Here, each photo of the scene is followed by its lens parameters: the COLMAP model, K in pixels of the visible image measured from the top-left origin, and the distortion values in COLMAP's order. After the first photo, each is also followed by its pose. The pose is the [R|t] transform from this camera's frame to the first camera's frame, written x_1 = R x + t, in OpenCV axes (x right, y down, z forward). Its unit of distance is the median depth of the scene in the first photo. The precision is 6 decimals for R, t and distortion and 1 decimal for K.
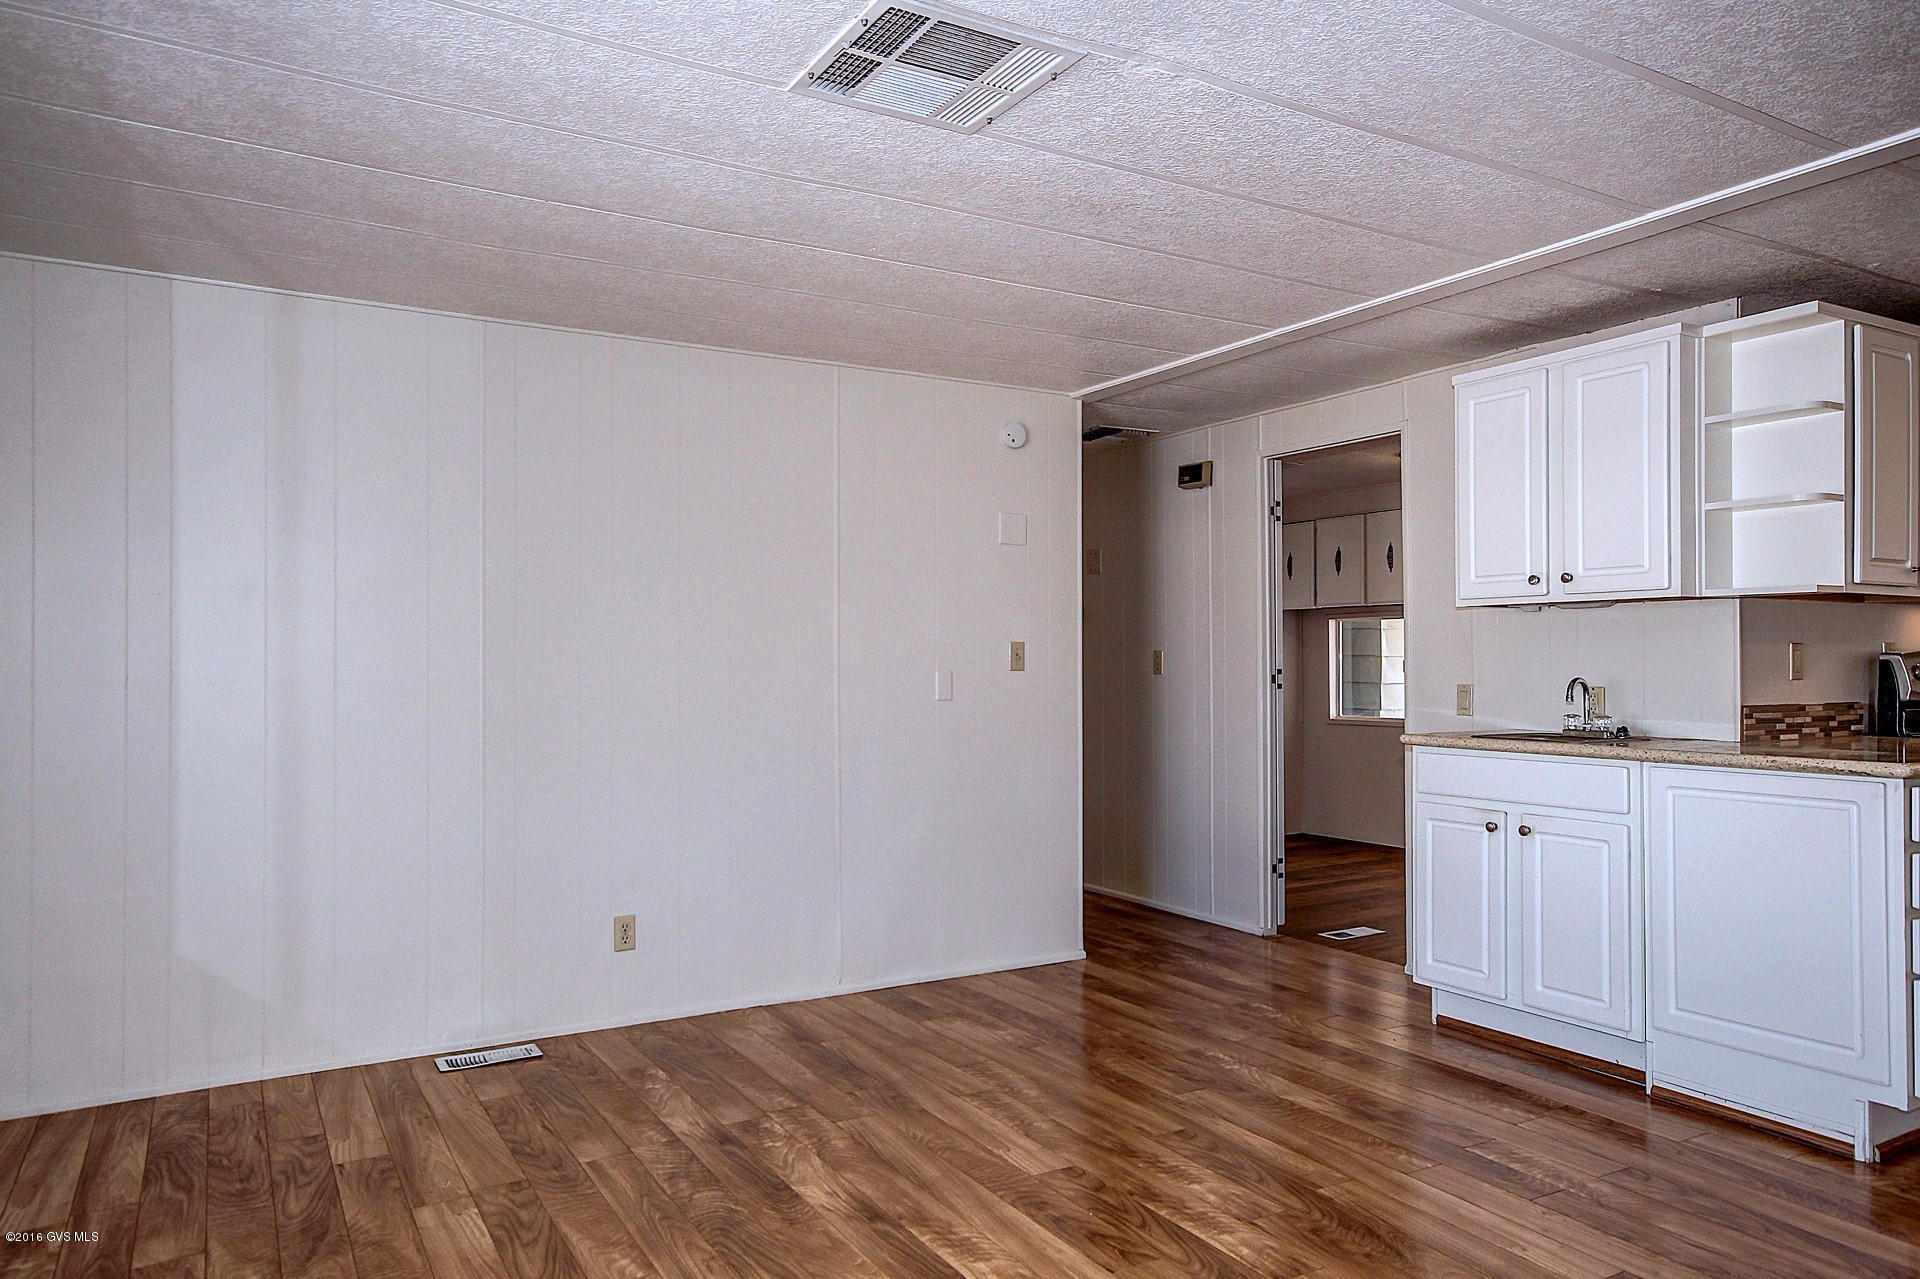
lens RADIAL K [[1273.5, 0, 965.2], [0, 1273.5, 645.7], [0, 0, 1]] dist [-0.001826, 0.027750]
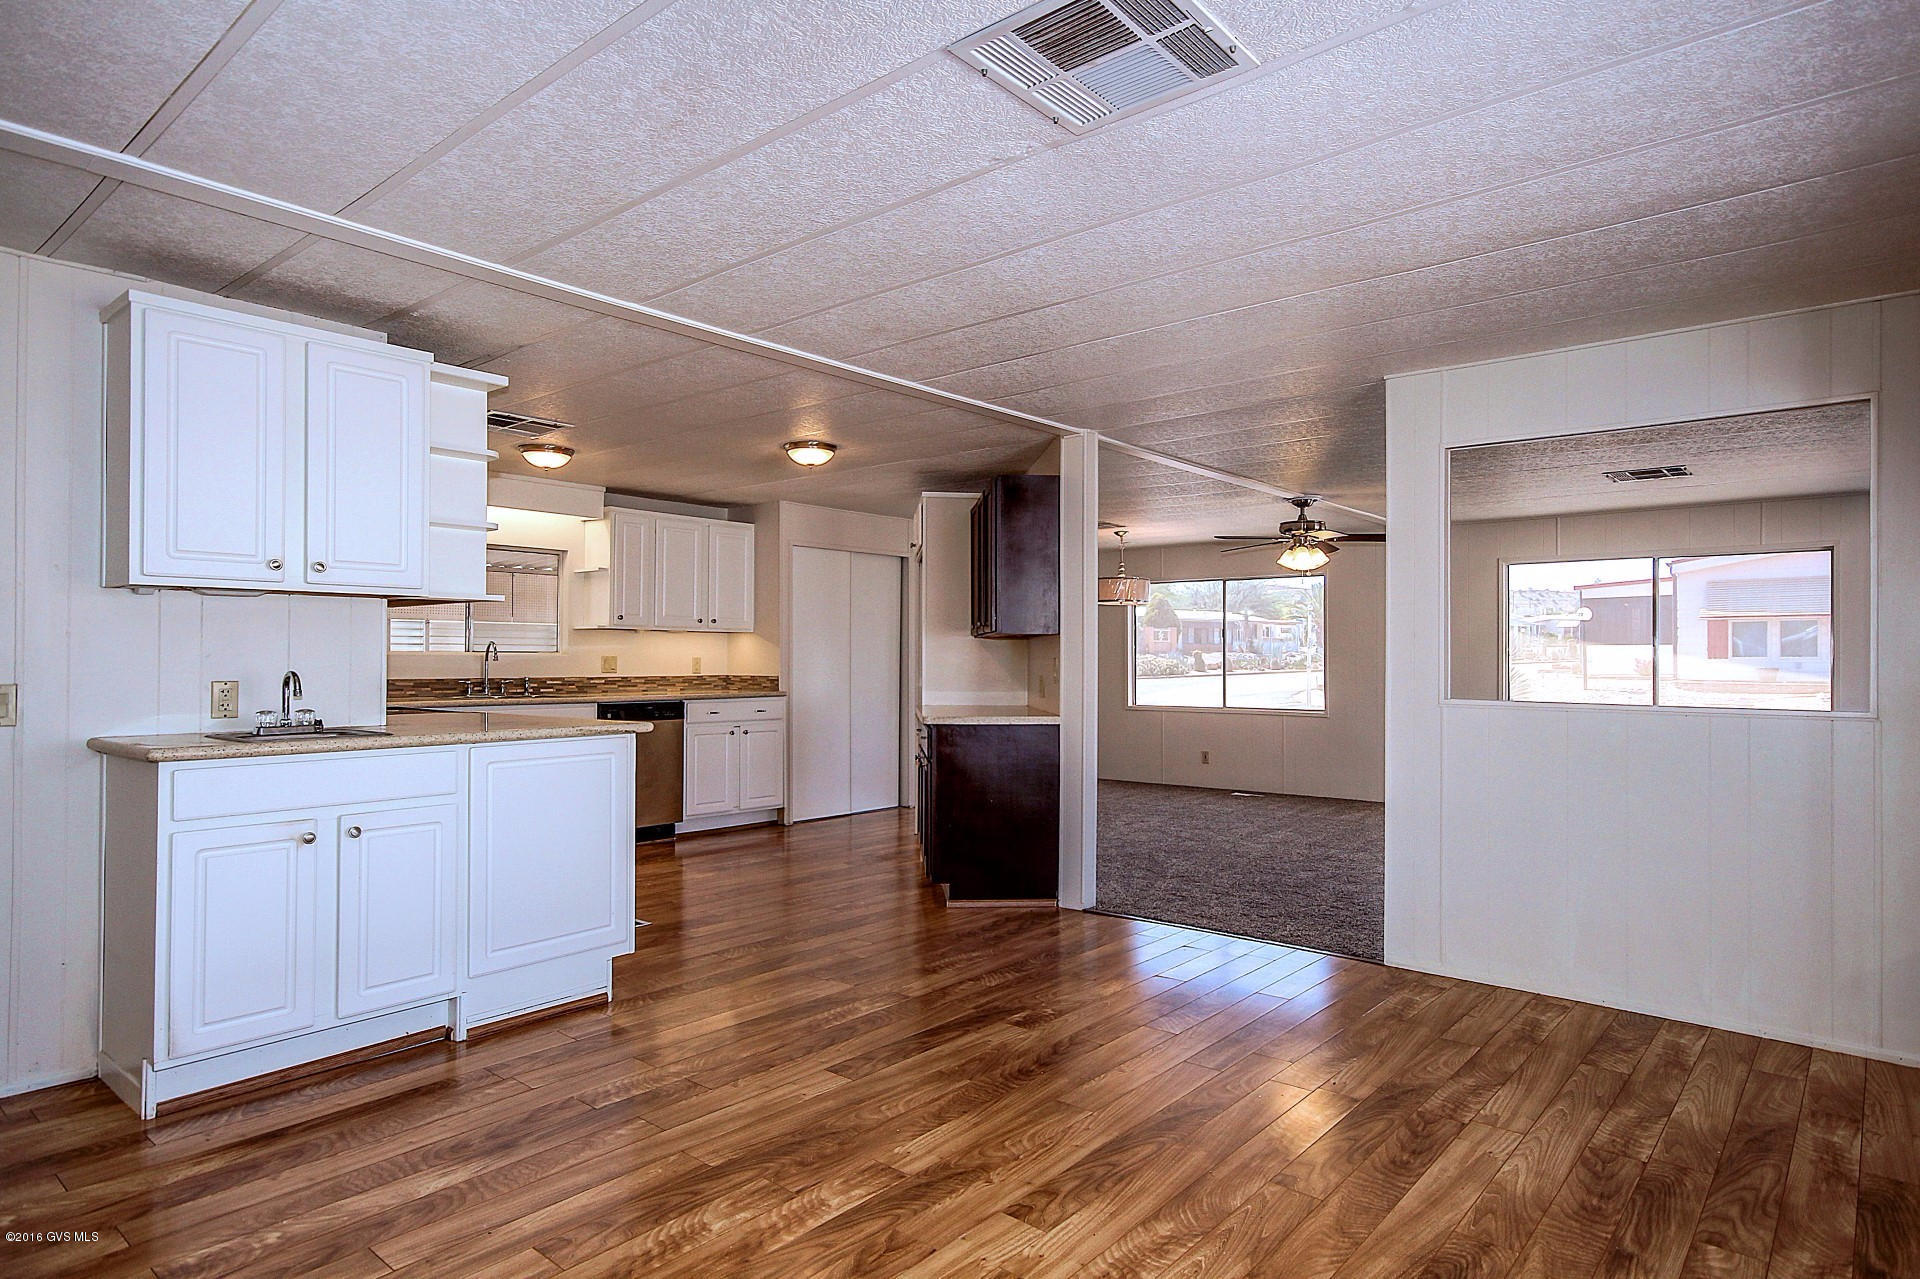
lens RADIAL K [[1077.3, 0, 961.5], [0, 1077.3, 646.0], [0, 0, 1]] dist [0.003746, 0.001538]
pose [[-0.328618, 0.010069, 0.944409, -0.453798], [-0.011519, 0.999826, -0.014668, 0.012776], [-0.944393, -0.015699, -0.328445, 0.810845]]
